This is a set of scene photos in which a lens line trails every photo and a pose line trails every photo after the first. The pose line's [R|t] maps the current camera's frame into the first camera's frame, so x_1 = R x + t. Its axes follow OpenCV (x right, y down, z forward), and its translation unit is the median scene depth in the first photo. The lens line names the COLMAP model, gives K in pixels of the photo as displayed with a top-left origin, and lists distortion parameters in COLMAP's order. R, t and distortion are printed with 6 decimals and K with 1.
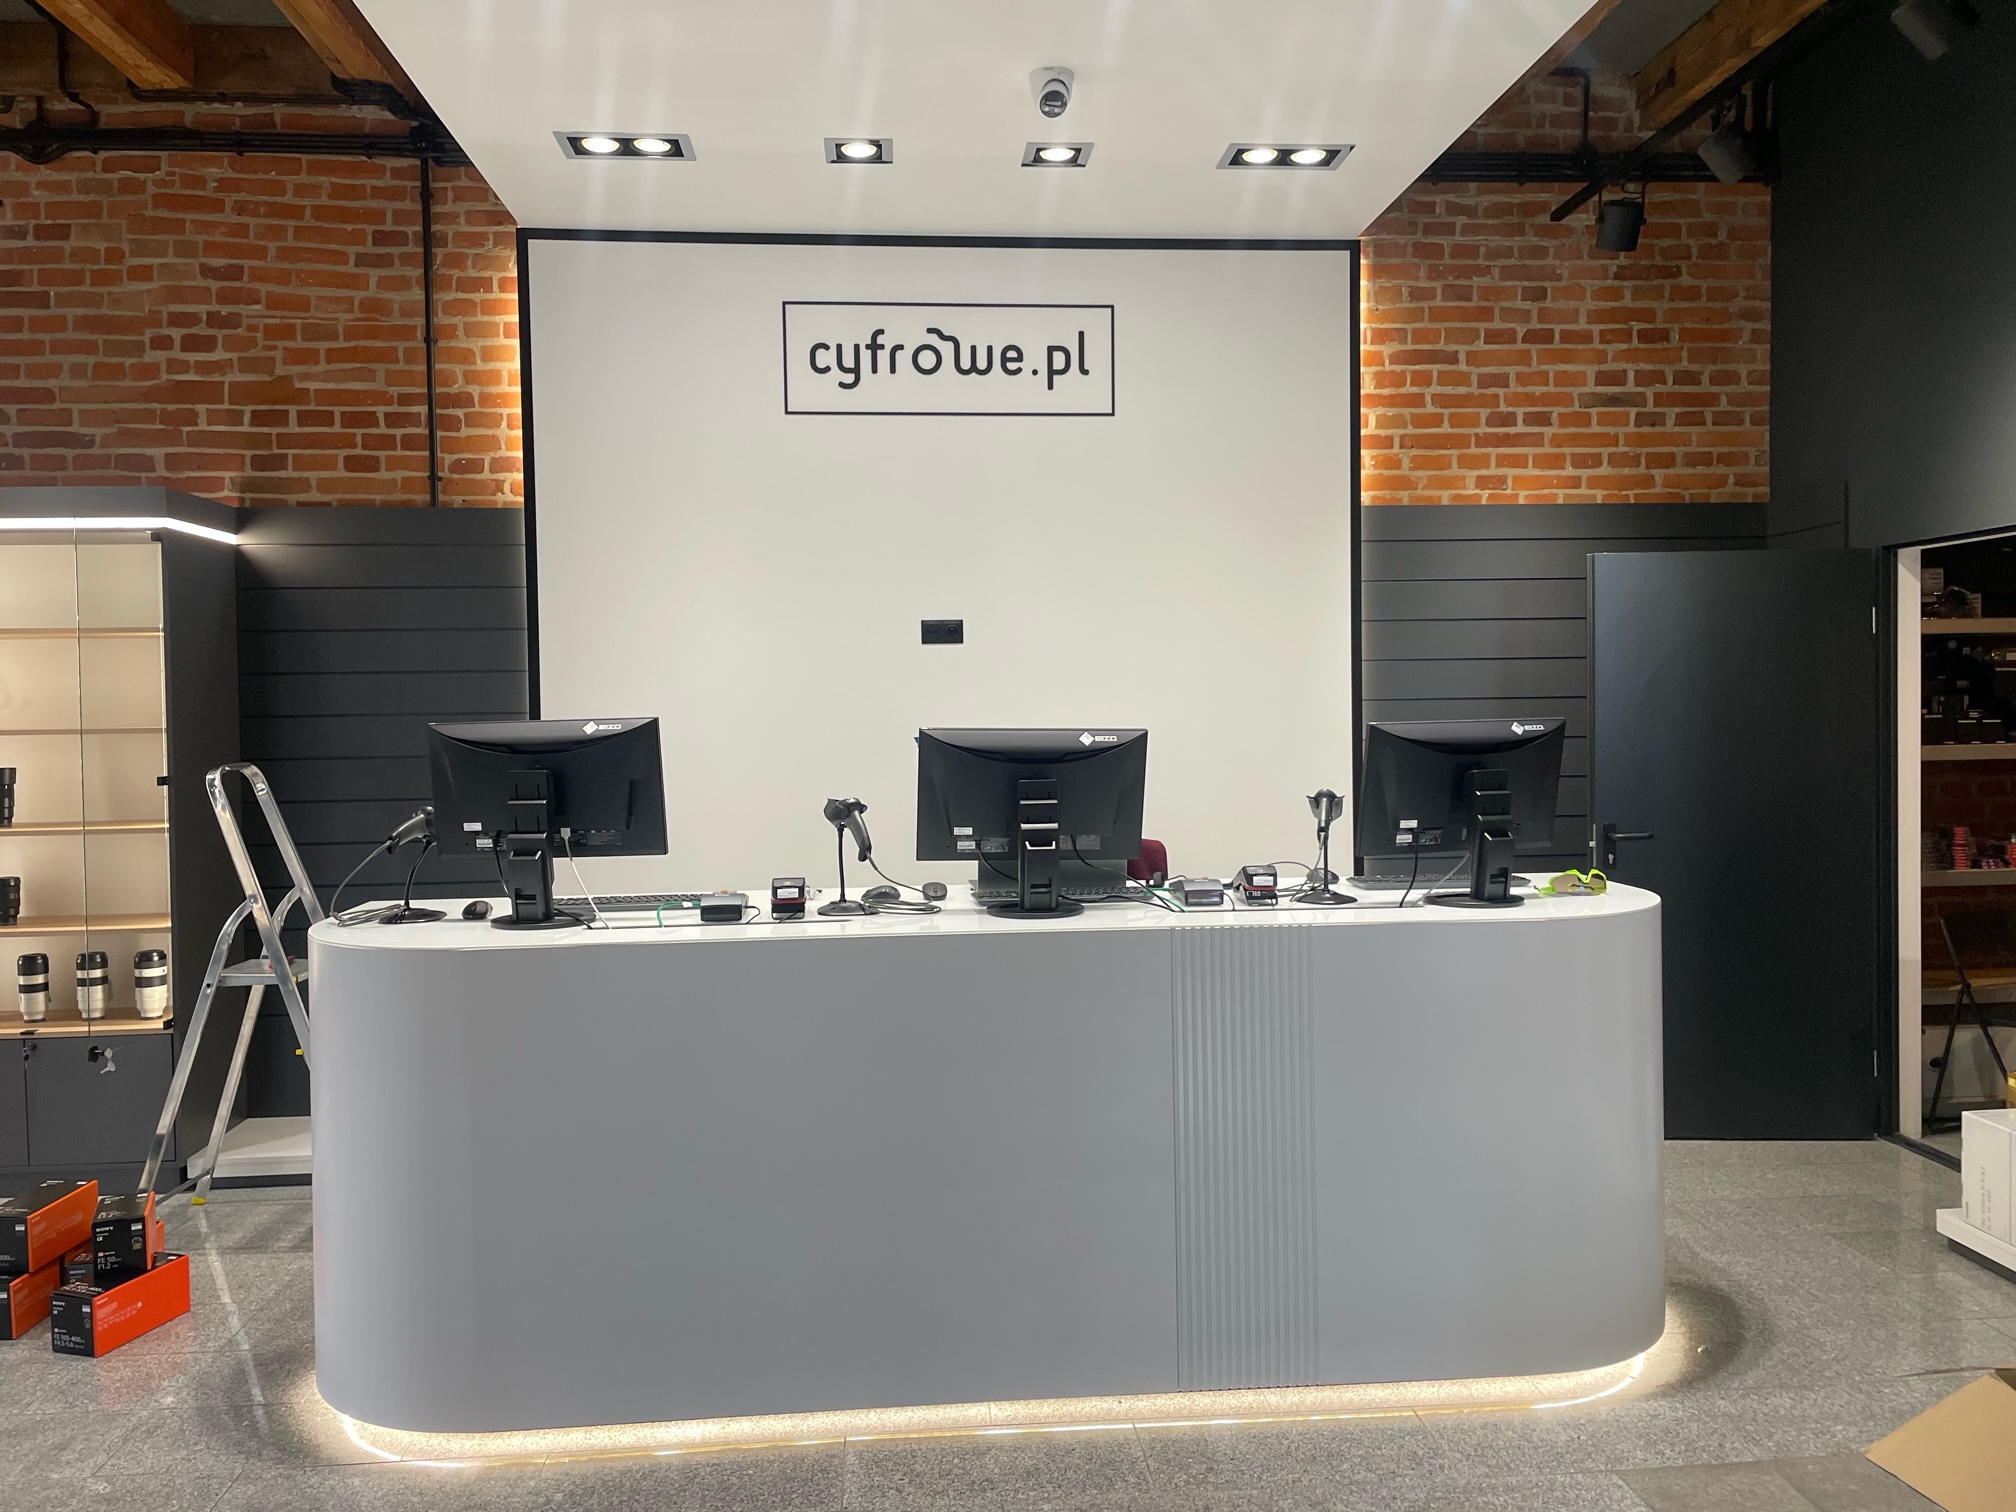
lens RADIAL K [[1526.5, 0, 1008.0], [0, 1526.5, 756.0], [0, 0, 1]] dist [0.079601, -0.109023]
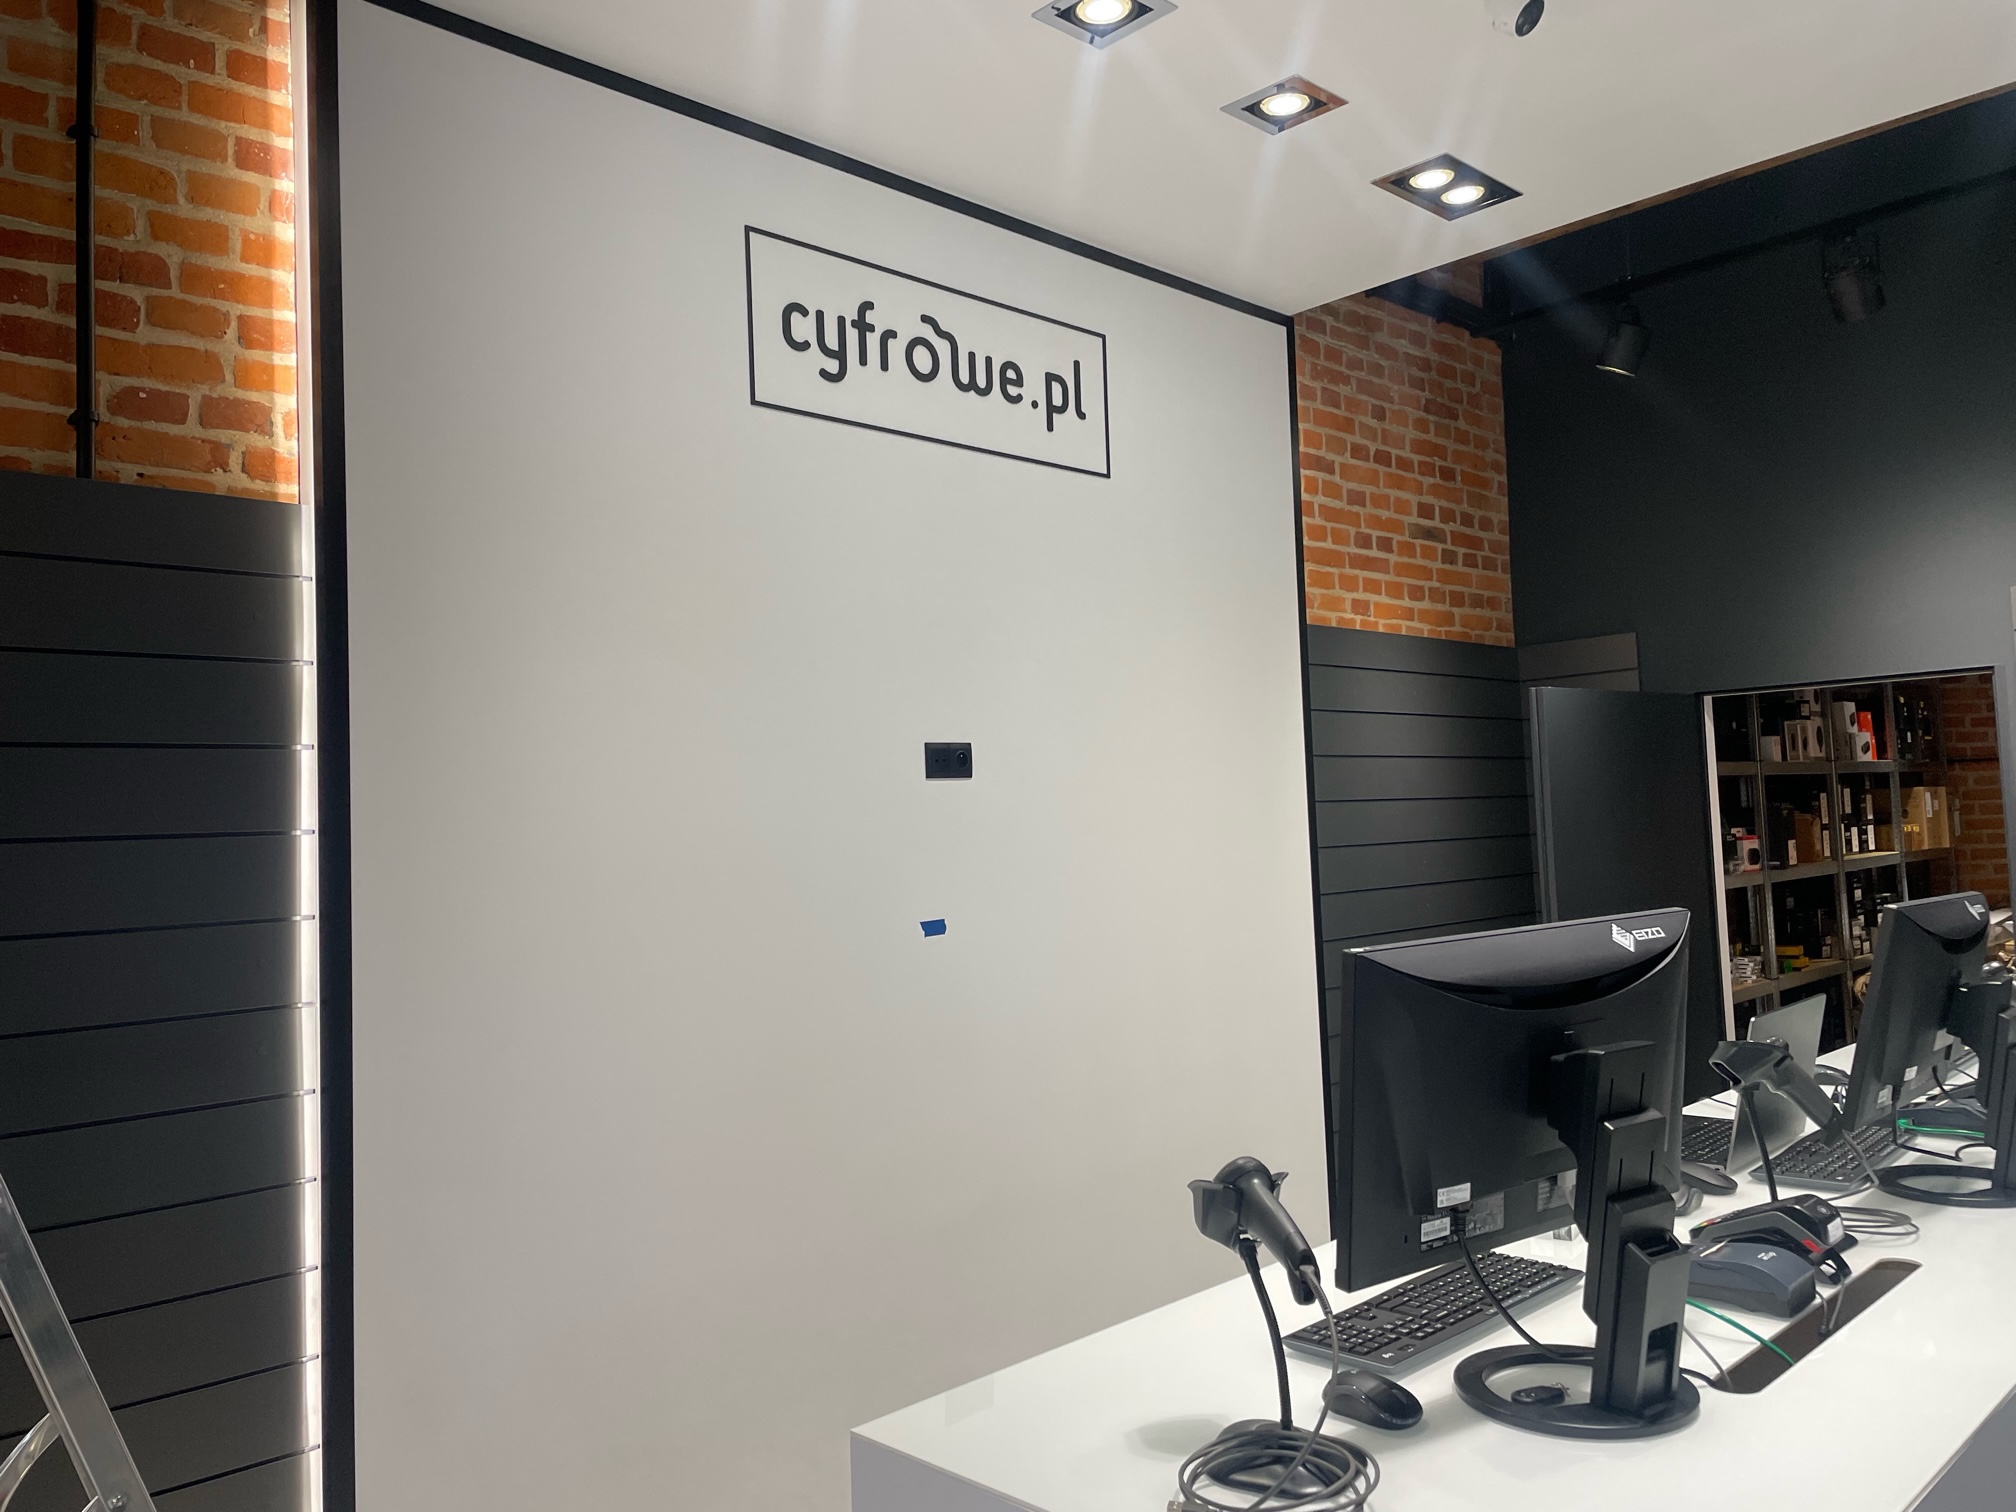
lens RADIAL K [[1526.5, 0, 1008.0], [0, 1526.5, 756.0], [0, 0, 1]] dist [0.079601, -0.109023]
pose [[0.766804, 0.013694, 0.641735, -0.451447], [0.053856, 0.994875, -0.085581, -0.024866], [-0.639618, 0.100185, 0.762136, 0.475098]]
